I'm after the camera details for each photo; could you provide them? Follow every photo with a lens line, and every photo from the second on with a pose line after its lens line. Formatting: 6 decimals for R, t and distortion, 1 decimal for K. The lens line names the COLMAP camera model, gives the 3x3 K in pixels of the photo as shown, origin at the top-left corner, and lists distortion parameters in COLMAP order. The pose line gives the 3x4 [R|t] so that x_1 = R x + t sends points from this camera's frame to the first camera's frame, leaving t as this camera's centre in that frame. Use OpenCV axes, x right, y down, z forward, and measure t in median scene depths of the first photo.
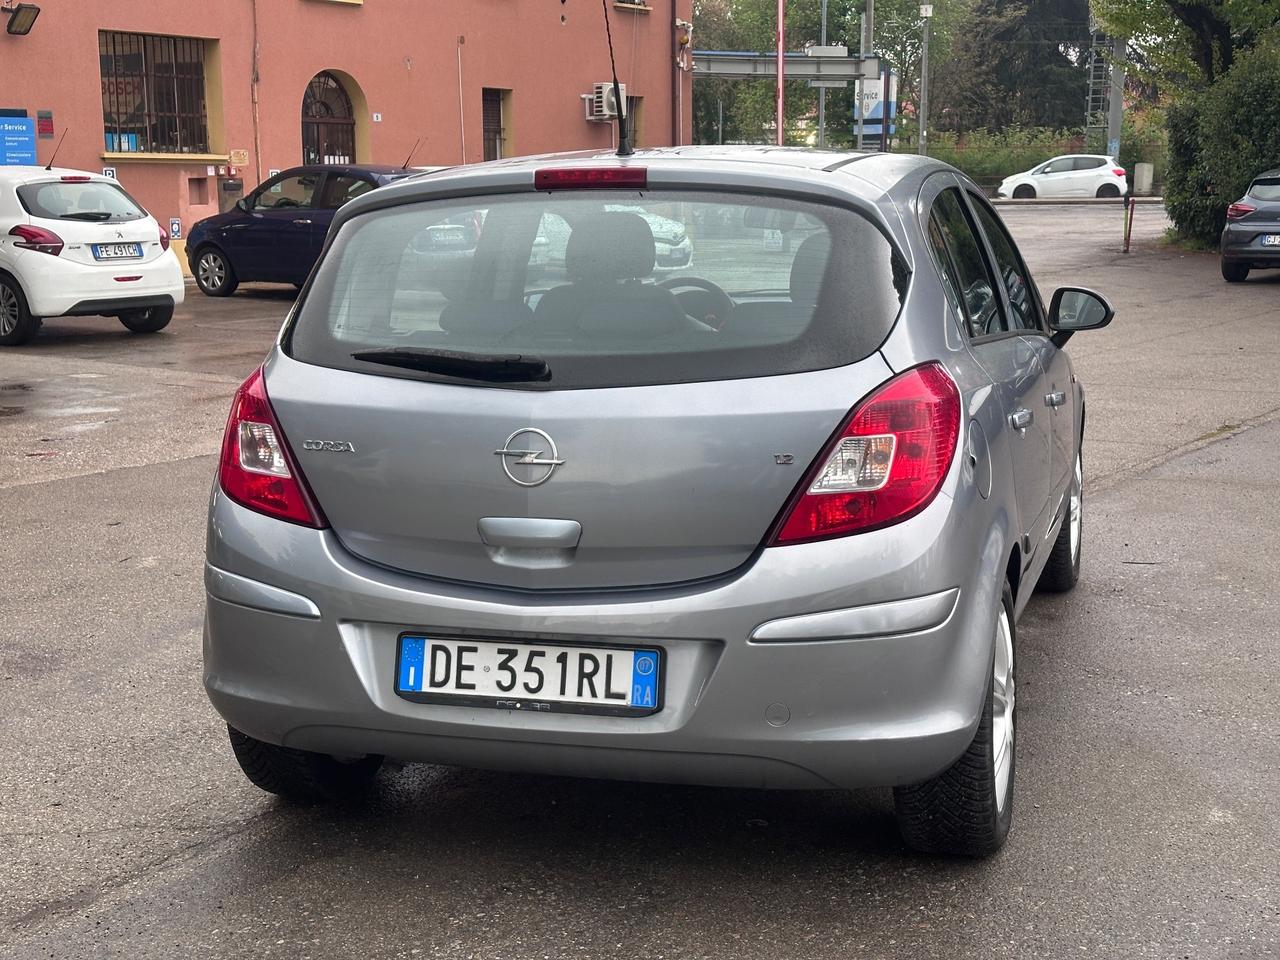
lens RADIAL K [[1779.9, 0, 648.5], [0, 1779.9, 485.8], [0, 0, 1]] dist [0.113266, 0.000000]
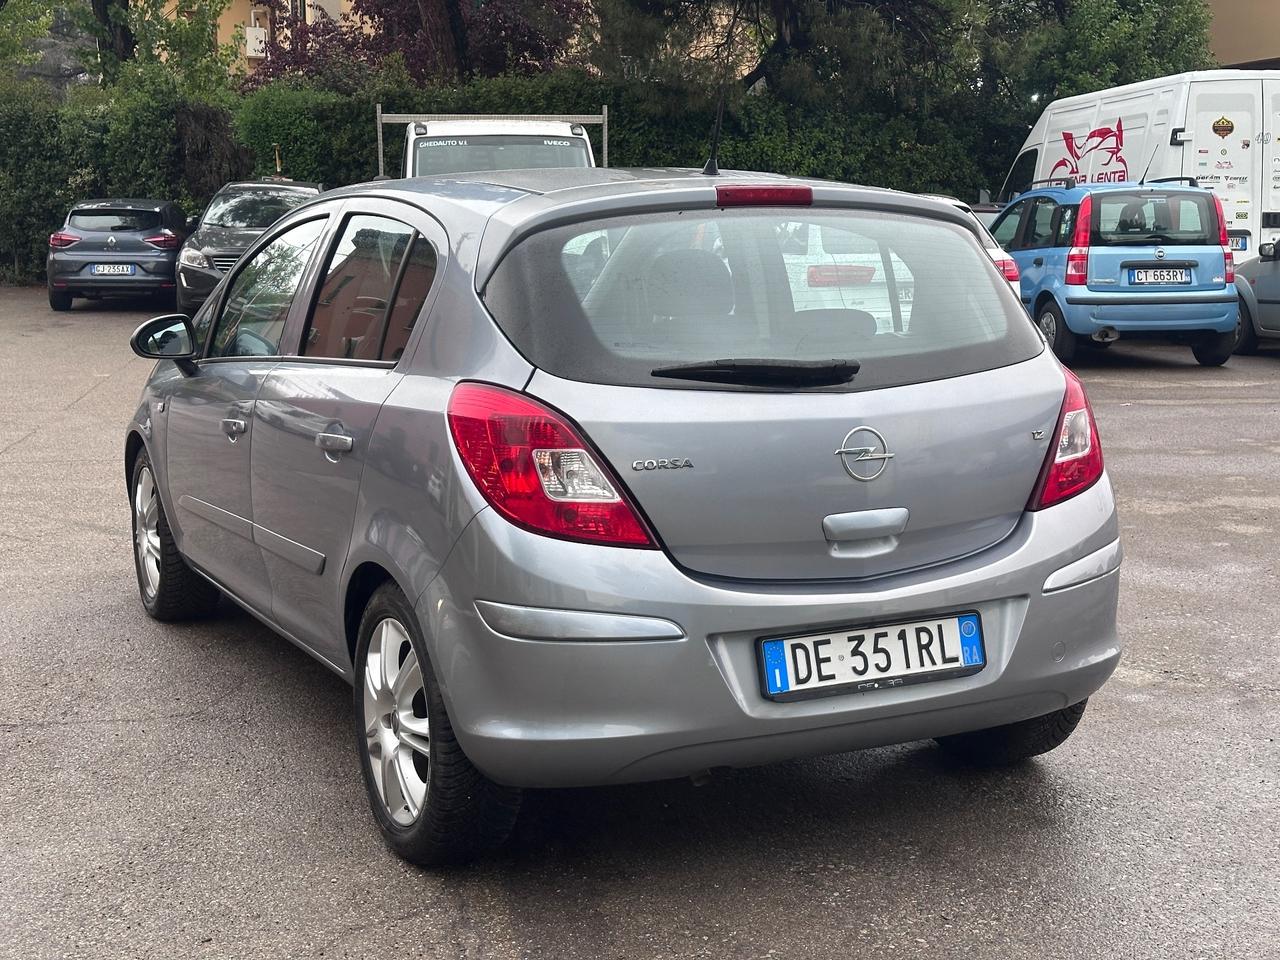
lens RADIAL K [[1779.9, 0, 644.9], [0, 1779.9, 479.6], [0, 0, 1]] dist [0.113266, 0.000000]
pose [[0.727825, -0.090726, 0.679735, -0.842383], [0.104856, 0.994277, 0.020434, -0.034305], [-0.677699, 0.056402, 0.733173, 0.284420]]
